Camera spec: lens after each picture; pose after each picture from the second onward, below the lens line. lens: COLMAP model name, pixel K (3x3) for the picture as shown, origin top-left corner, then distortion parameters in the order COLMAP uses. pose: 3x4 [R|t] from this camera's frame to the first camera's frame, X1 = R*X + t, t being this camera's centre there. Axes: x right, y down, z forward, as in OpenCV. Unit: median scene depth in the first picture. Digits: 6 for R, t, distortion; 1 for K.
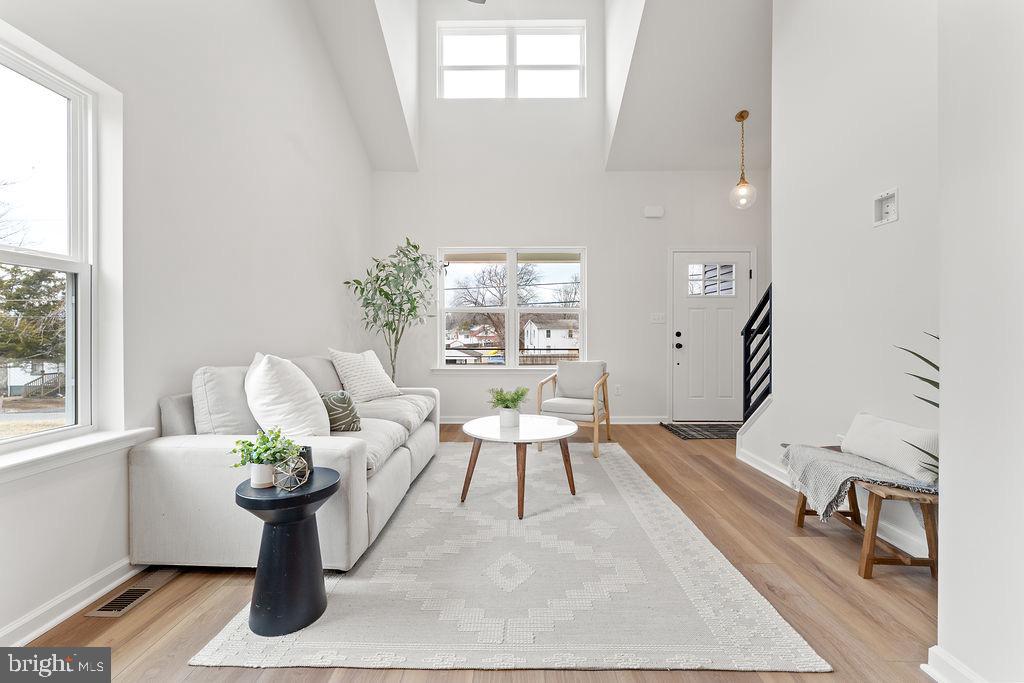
lens RADIAL K [[413.7, 0, 507.8], [0, 413.7, 337.4], [0, 0, 1]] dist [-0.000976, 0.000047]
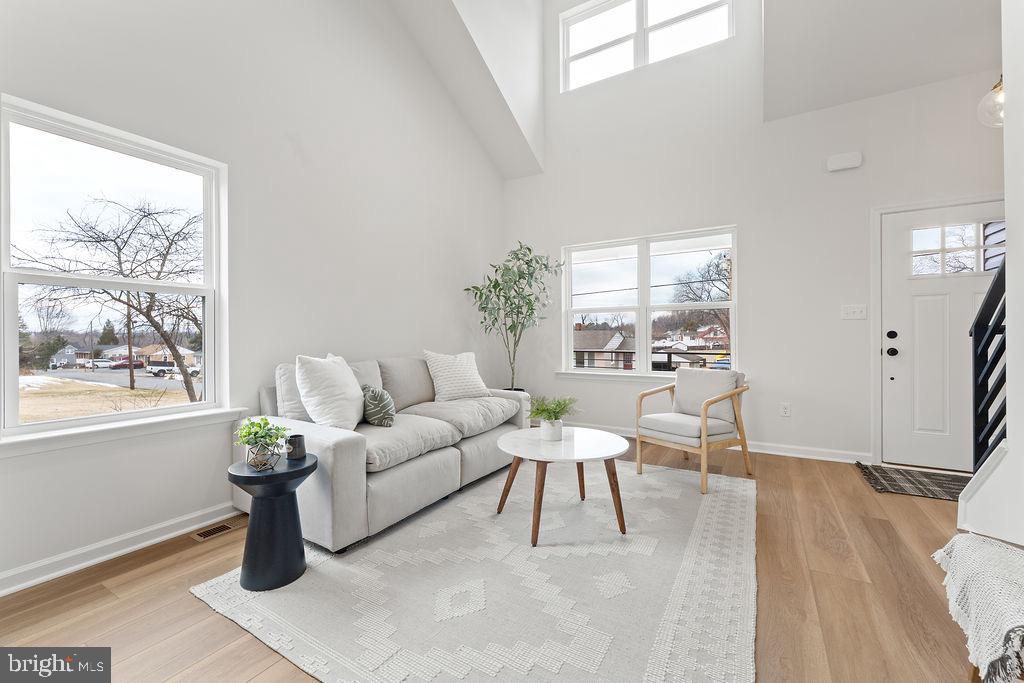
lens RADIAL K [[413.7, 0, 507.8], [0, 413.7, 337.4], [0, 0, 1]] dist [-0.000976, 0.000047]
pose [[0.864926, -0.003630, -0.501887, 0.243156], [0.001593, 0.999989, -0.004488, -0.001527], [0.501897, 0.003082, 0.864922, 0.117804]]
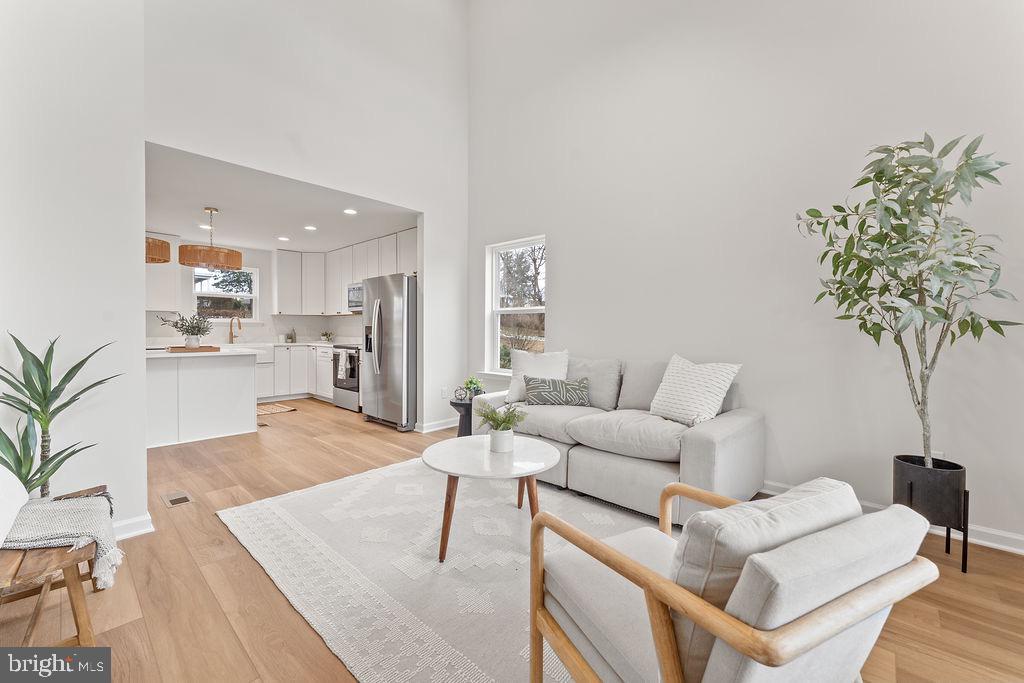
lens RADIAL K [[411.9, 0, 508.6], [0, 411.9, 332.3], [0, 0, 1]] dist [-0.000717, -0.000125]
pose [[-0.663341, 0.003448, -0.748310, 0.410808], [-0.007916, 0.999901, 0.011625, -0.024547], [0.748276, 0.013635, -0.663248, 1.028156]]
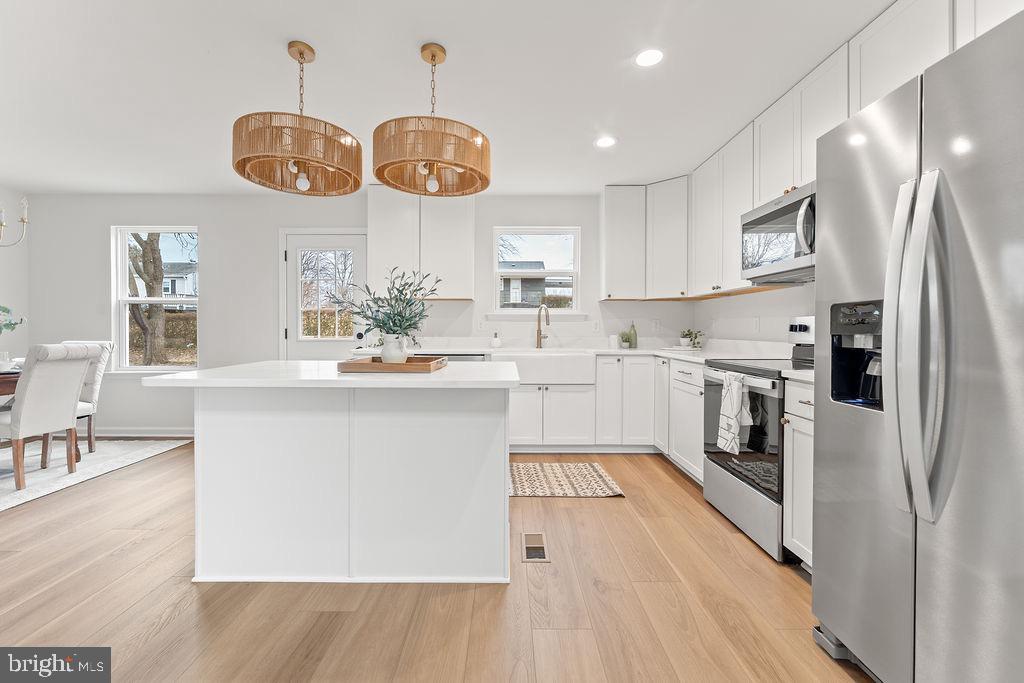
lens RADIAL K [[424.9, 0, 507.9], [0, 424.9, 331.6], [0, 0, 1]] dist [-0.001327, -0.000505]
pose [[-0.999773, -0.000442, -0.021291, 0.048376], [-0.000715, 0.999918, 0.012792, -0.007947], [0.021283, 0.012804, -0.999691, 0.244280]]
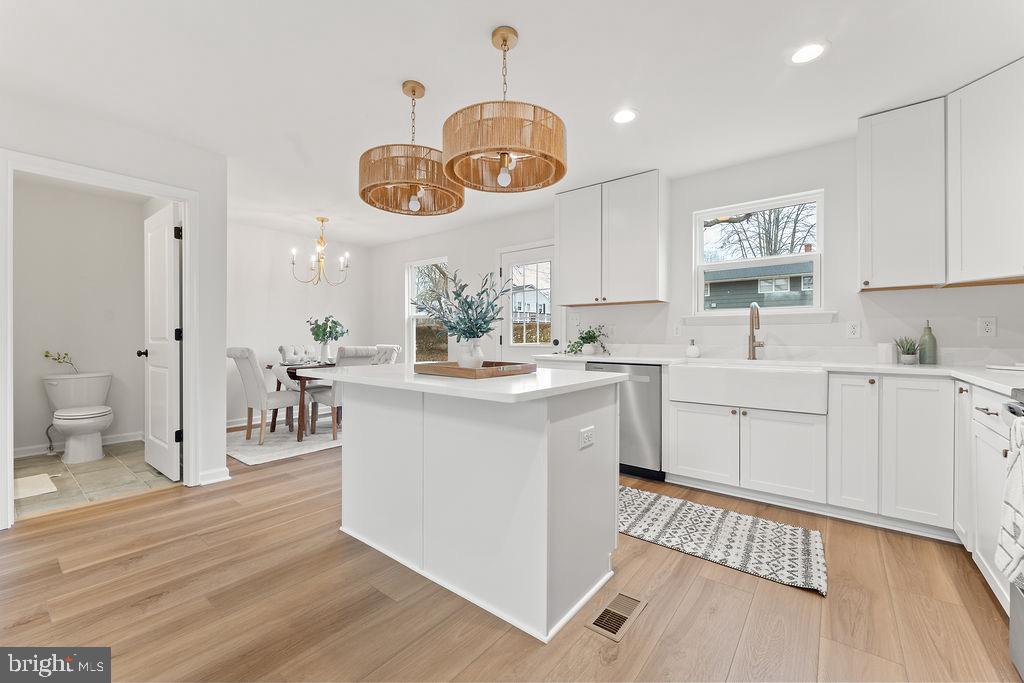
lens RADIAL K [[413.7, 0, 507.8], [0, 413.7, 337.4], [0, 0, 1]] dist [-0.000976, 0.000047]
pose [[-0.793553, 0.001701, 0.608498, -0.147768], [0.004841, 0.999982, 0.003519, -0.001007], [-0.608481, 0.005738, -0.793547, 0.103365]]
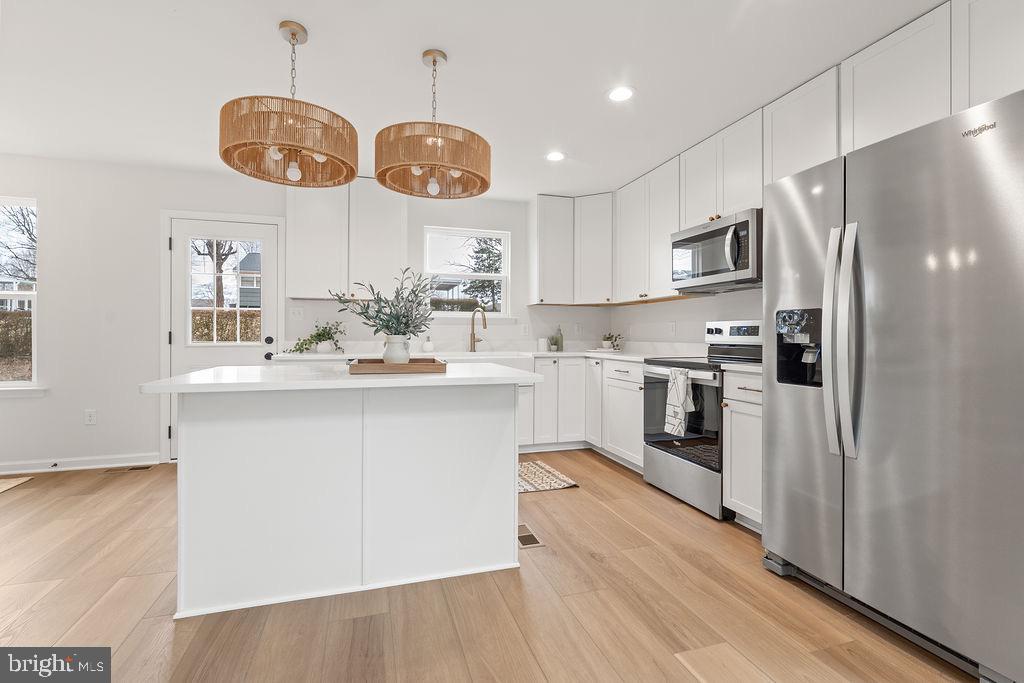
lens RADIAL K [[459.9, 0, 507.7], [0, 459.9, 333.4], [0, 0, 1]] dist [-0.001111, -0.000175]
pose [[-0.949692, -0.001515, -0.313182, 0.209186], [-0.002550, 0.999993, 0.002894, -0.002680], [0.313175, 0.003547, -0.949689, 0.287843]]
